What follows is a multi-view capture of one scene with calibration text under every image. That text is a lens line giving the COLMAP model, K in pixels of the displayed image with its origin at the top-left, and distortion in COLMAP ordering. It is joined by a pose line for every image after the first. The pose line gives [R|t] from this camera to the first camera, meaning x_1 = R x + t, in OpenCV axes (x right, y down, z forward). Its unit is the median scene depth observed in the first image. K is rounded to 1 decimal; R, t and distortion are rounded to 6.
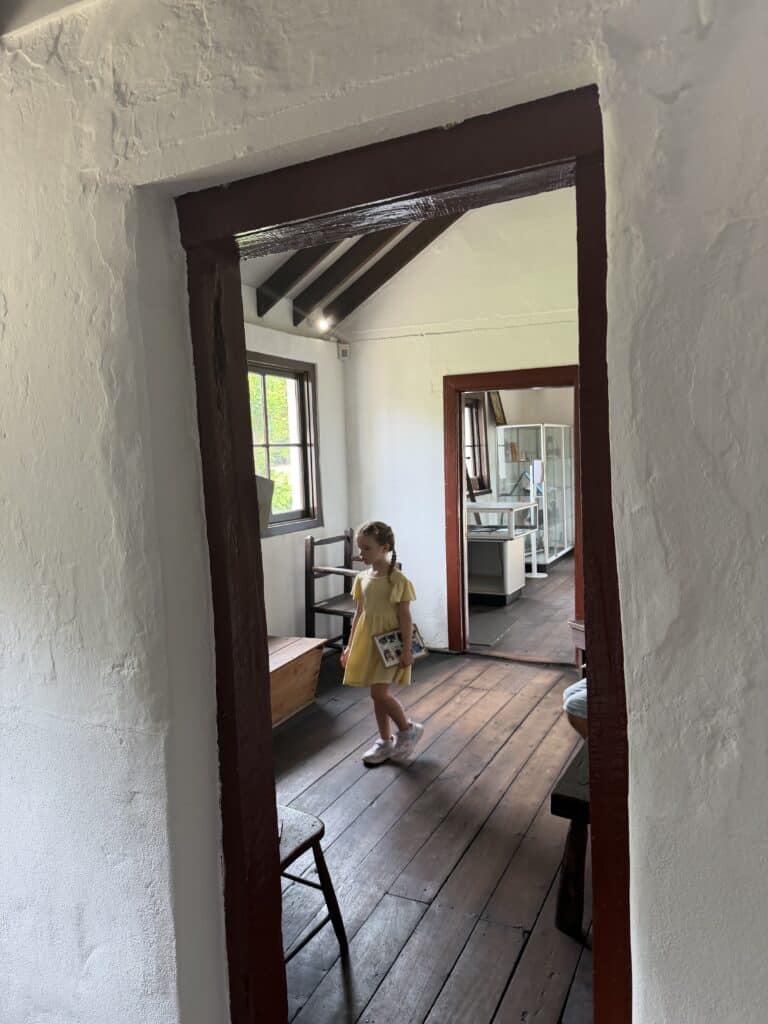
lens RADIAL K [[724.4, 0, 389.4], [0, 724.4, 511.7], [0, 0, 1]] dist [0.024431, -0.020117]
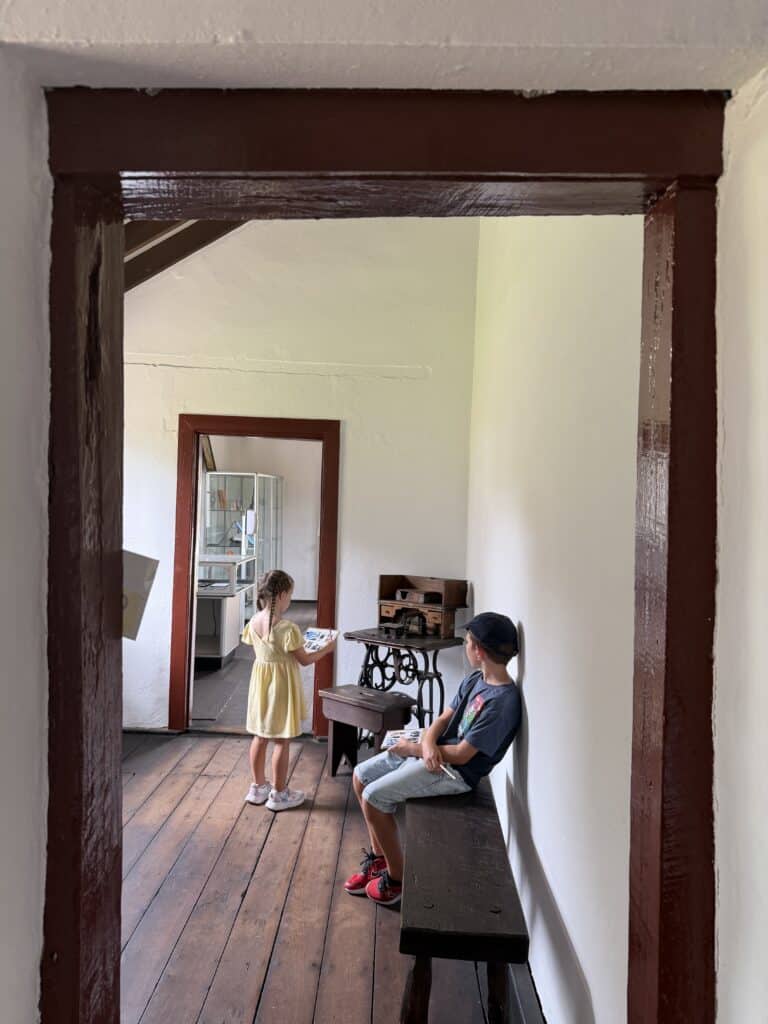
lens RADIAL K [[724.4, 0, 384.0], [0, 724.4, 504.8], [0, 0, 1]] dist [0.024431, -0.020117]
pose [[0.896847, 0.049246, 0.439590, -0.085075], [-0.017725, 0.996986, -0.075527, -0.014520], [-0.441985, 0.059944, 0.895017, 0.105165]]
